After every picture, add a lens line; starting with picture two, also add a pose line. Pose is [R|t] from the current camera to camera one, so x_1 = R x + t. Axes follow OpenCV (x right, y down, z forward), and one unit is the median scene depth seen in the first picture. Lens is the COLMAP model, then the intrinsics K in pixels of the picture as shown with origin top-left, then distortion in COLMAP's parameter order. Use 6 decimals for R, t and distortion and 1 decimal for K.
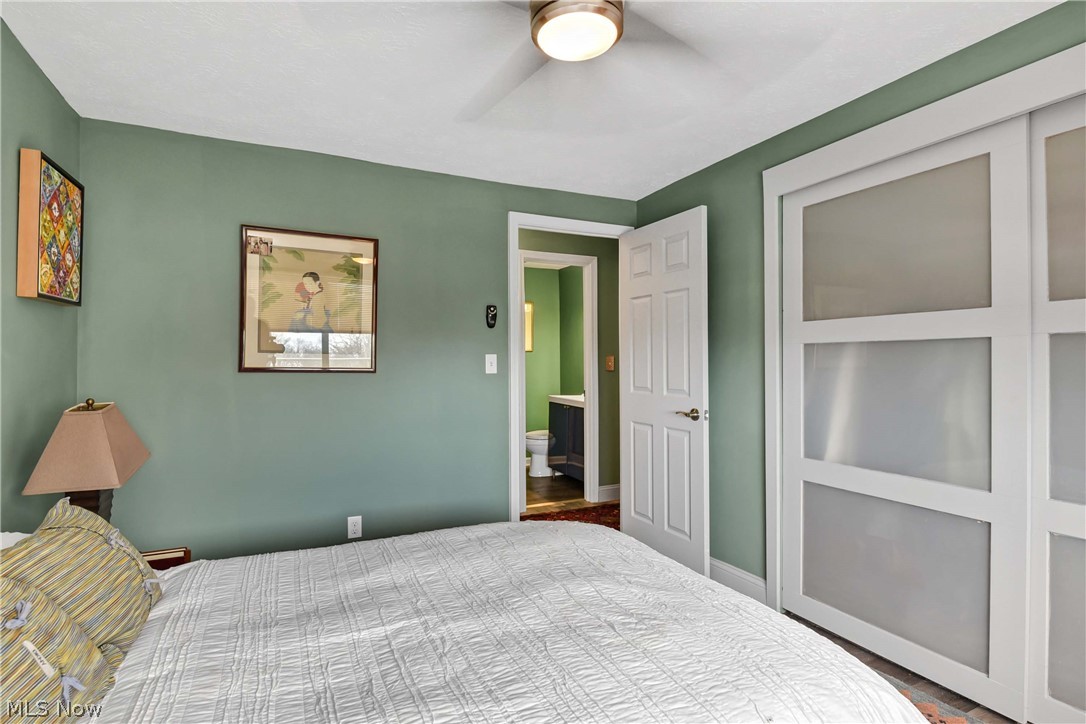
lens RADIAL K [[519.0, 0, 543.0], [0, 519.0, 362.0], [0, 0, 1]] dist [-0.000334, -0.000001]
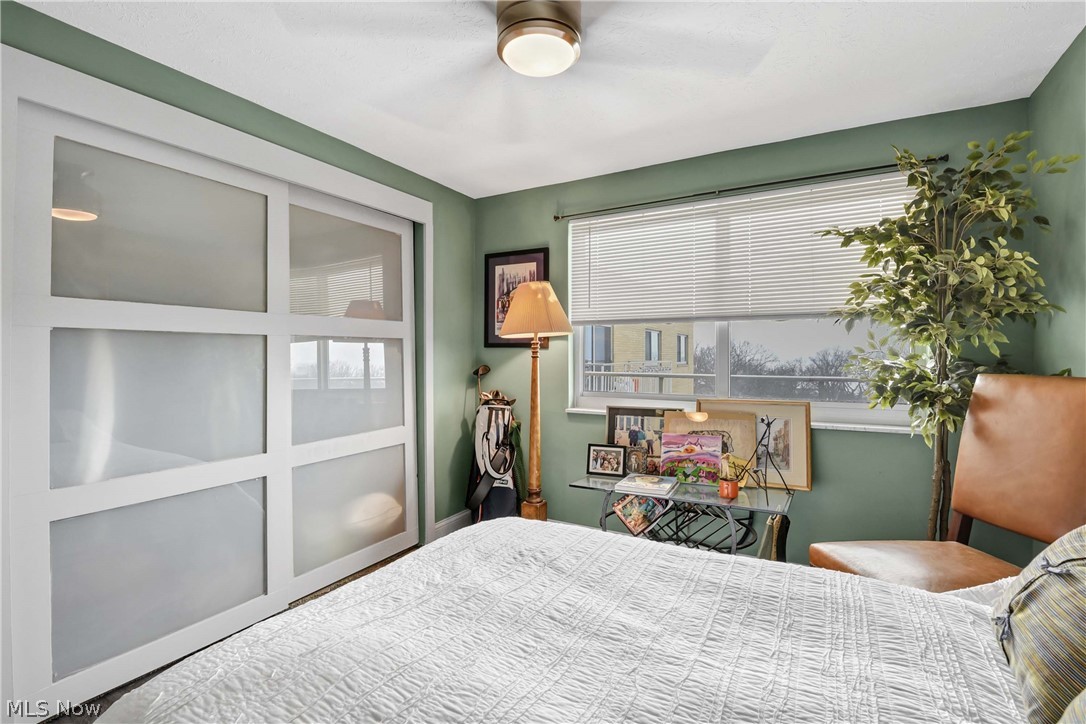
lens RADIAL K [[487.1, 0, 539.7], [0, 487.1, 344.9], [0, 0, 1]] dist [-0.000323, -0.000059]
pose [[-0.568313, 0.019650, 0.822577, -0.454428], [0.001993, 0.999745, -0.022506, 0.004779], [-0.822810, -0.011151, -0.568208, 0.925036]]
